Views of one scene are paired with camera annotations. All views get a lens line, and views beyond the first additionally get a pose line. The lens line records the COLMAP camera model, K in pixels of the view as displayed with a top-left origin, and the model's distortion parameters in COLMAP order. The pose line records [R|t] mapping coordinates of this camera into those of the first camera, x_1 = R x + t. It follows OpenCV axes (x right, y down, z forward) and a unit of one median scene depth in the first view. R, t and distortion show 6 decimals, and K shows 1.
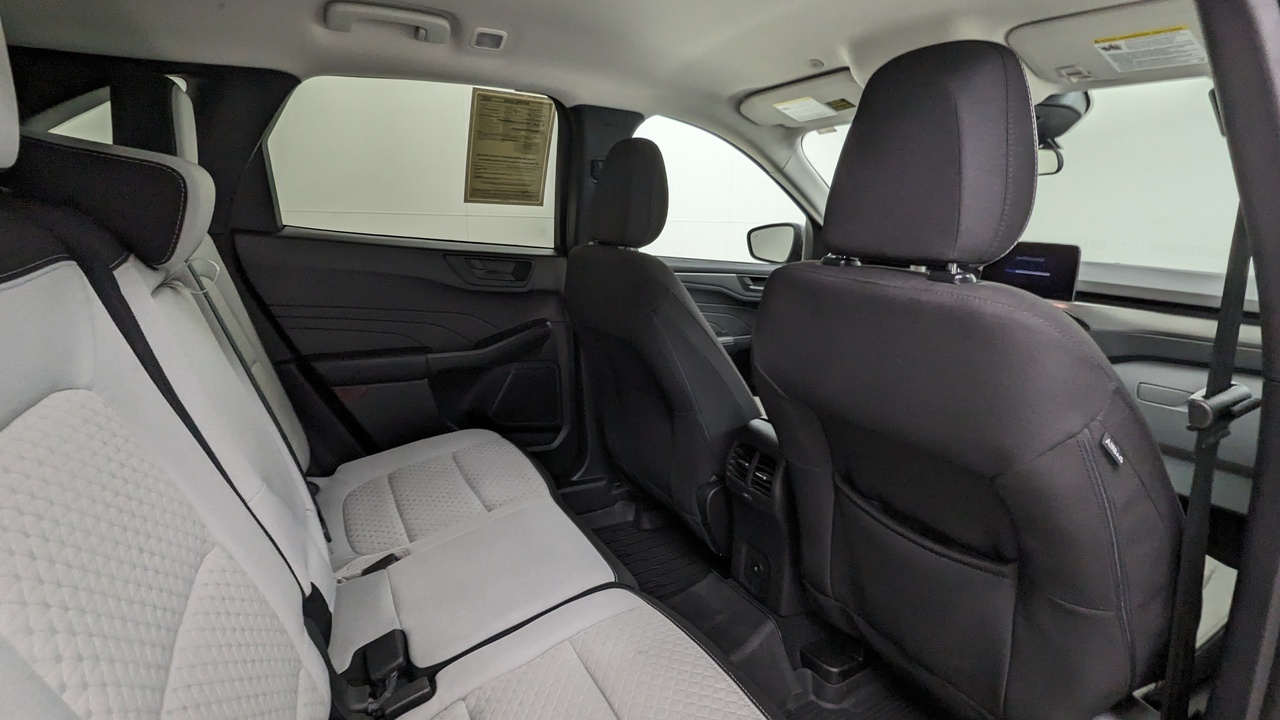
lens RADIAL K [[616.0, 0, 642.8], [0, 616.0, 366.2], [0, 0, 1]] dist [-0.010041, 0.000525]
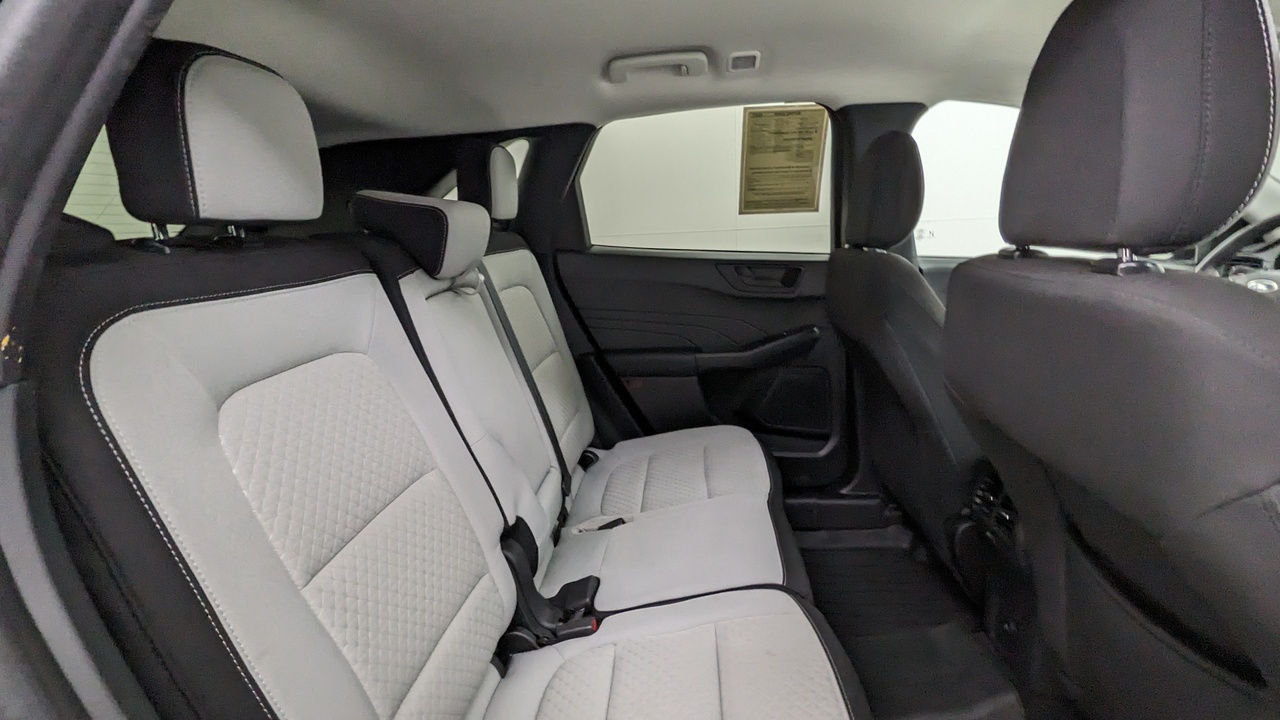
lens RADIAL K [[616.0, 0, 642.0], [0, 616.0, 366.4], [0, 0, 1]] dist [-0.010041, 0.000525]
pose [[0.831623, 0.056393, -0.552470, 0.194079], [-0.065341, 0.997857, 0.003500, 0.006092], [0.551484, 0.033189, 0.833525, 0.021771]]
